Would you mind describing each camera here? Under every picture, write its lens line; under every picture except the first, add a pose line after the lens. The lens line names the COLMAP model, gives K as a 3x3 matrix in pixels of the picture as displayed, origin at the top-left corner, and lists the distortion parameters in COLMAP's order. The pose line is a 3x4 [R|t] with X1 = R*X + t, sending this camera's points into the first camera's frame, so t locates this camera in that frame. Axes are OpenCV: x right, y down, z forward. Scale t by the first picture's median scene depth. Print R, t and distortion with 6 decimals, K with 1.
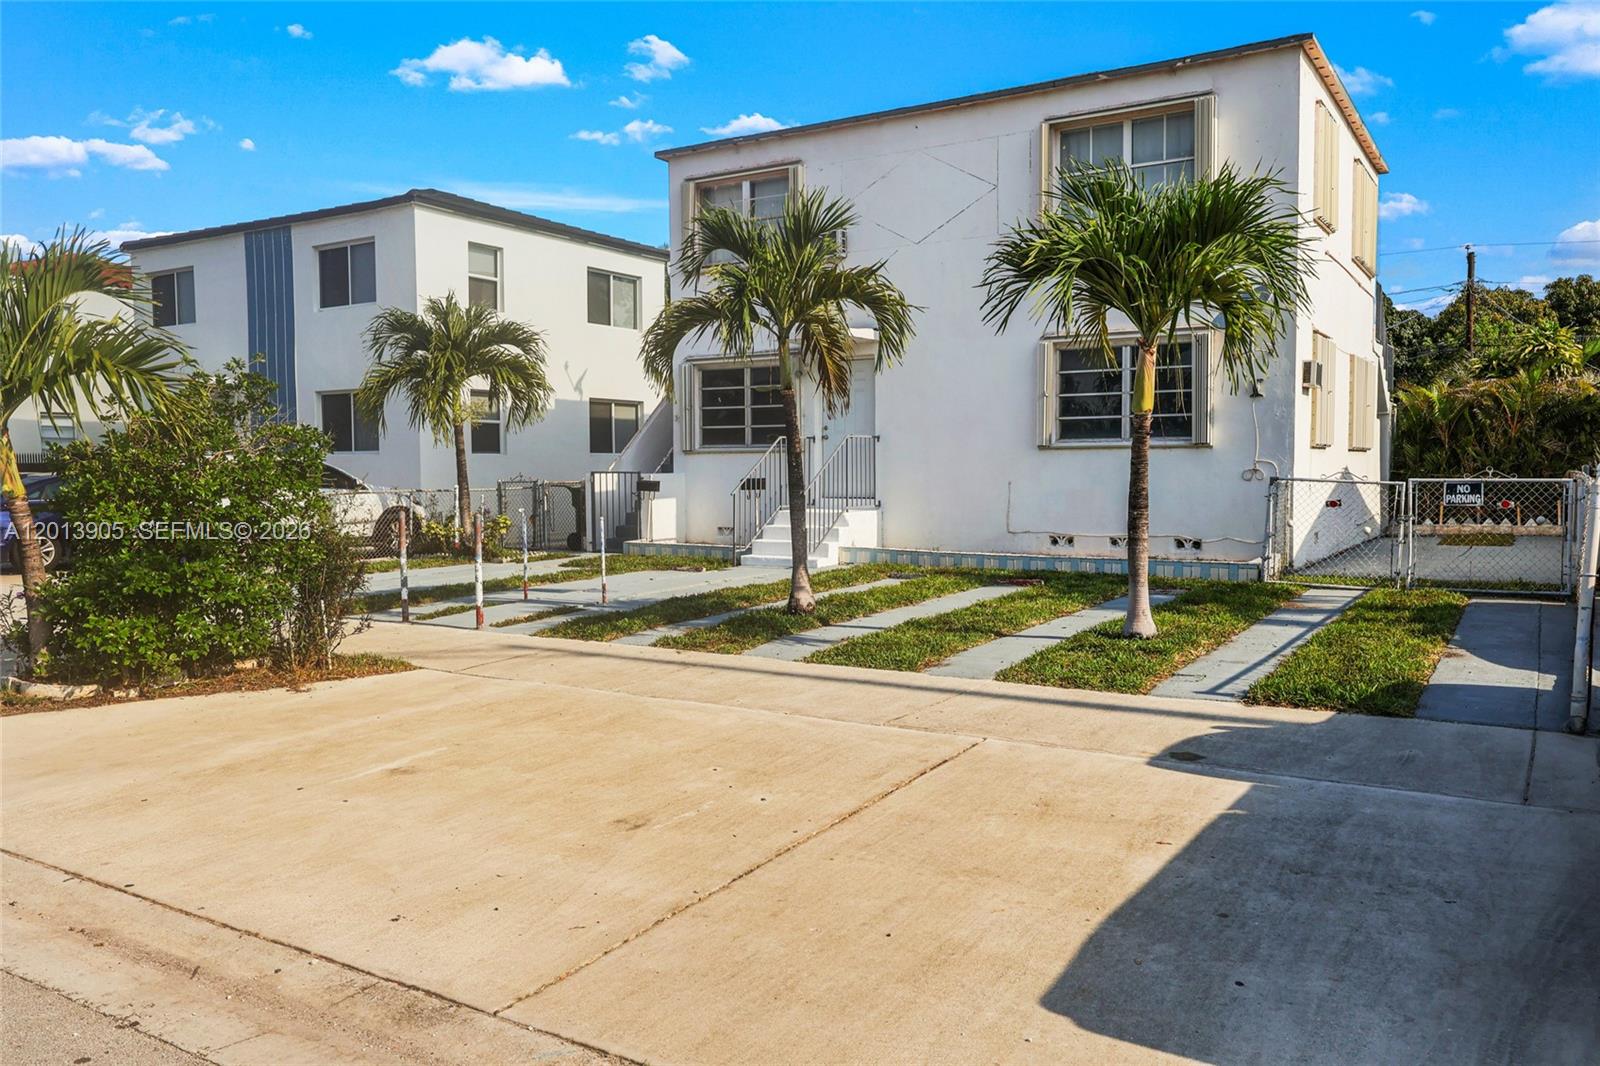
lens RADIAL K [[1199.9, 0, 800.0], [0, 1199.9, 533.0], [0, 0, 1]] dist [-0.000390, 0.000907]
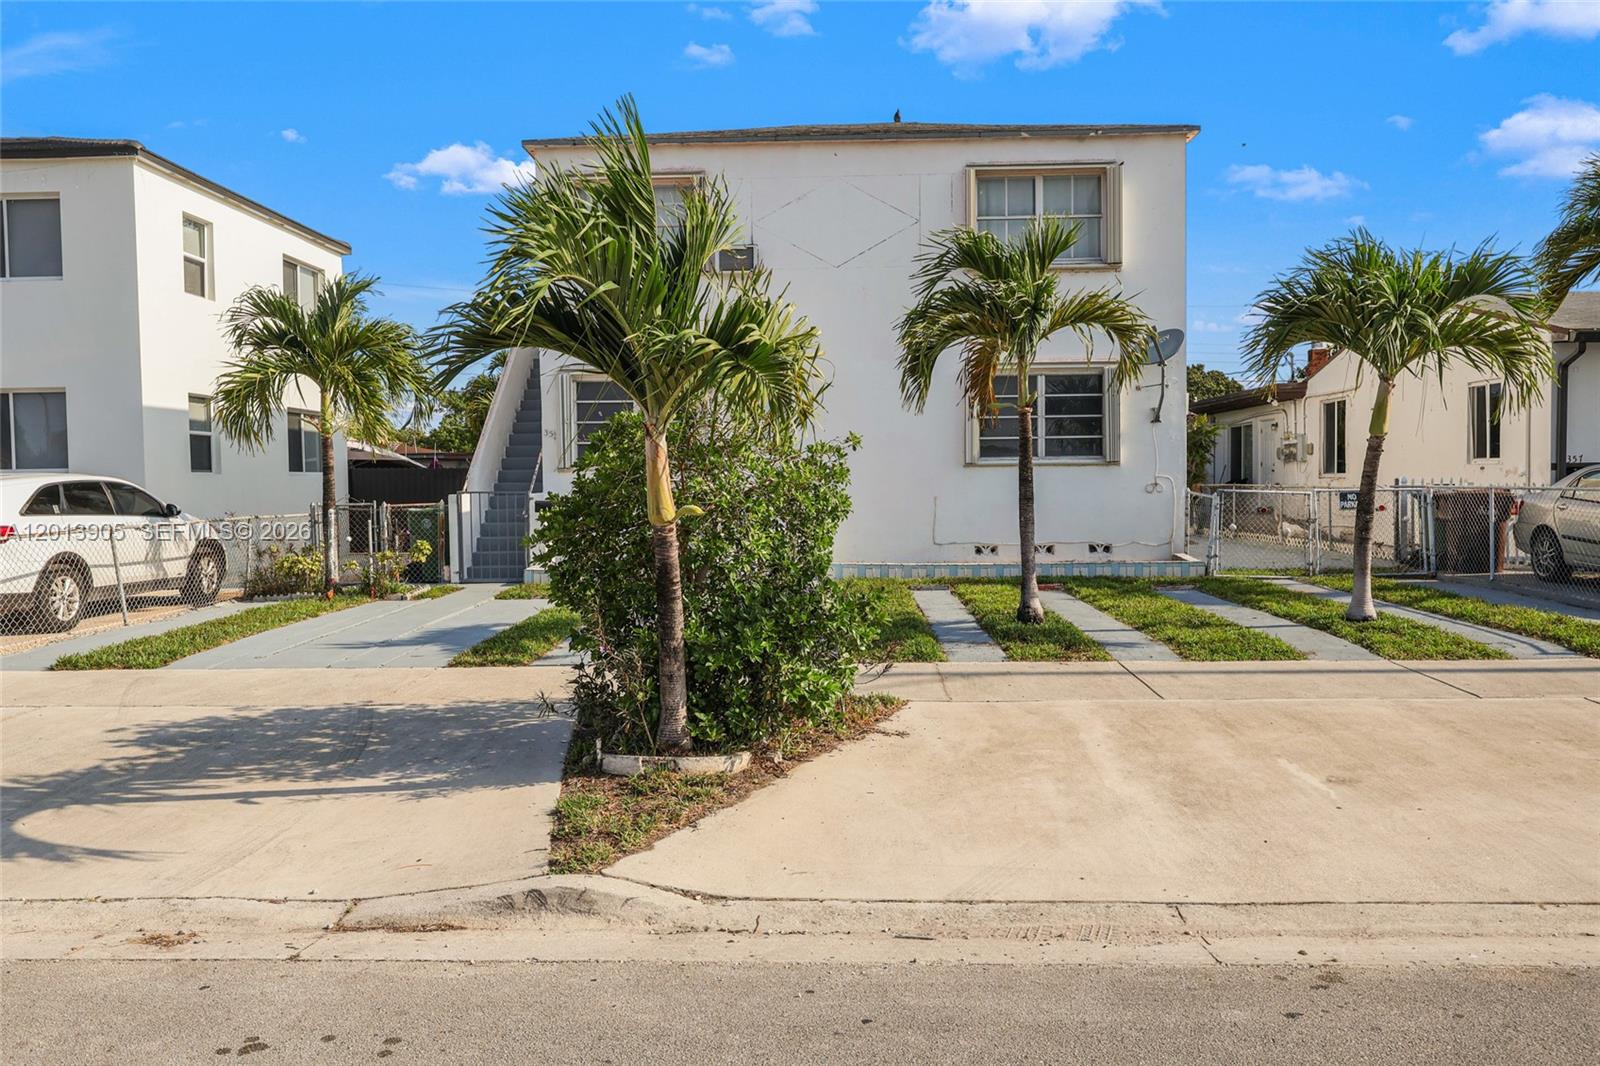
lens RADIAL K [[1199.9, 0, 800.0], [0, 1199.9, 533.0], [0, 0, 1]] dist [-0.000390, 0.000907]
pose [[0.863222, -0.027448, 0.504077, -0.504444], [0.036367, 0.999308, -0.007864, -0.006989], [-0.503512, 0.025120, 0.863623, 0.148052]]
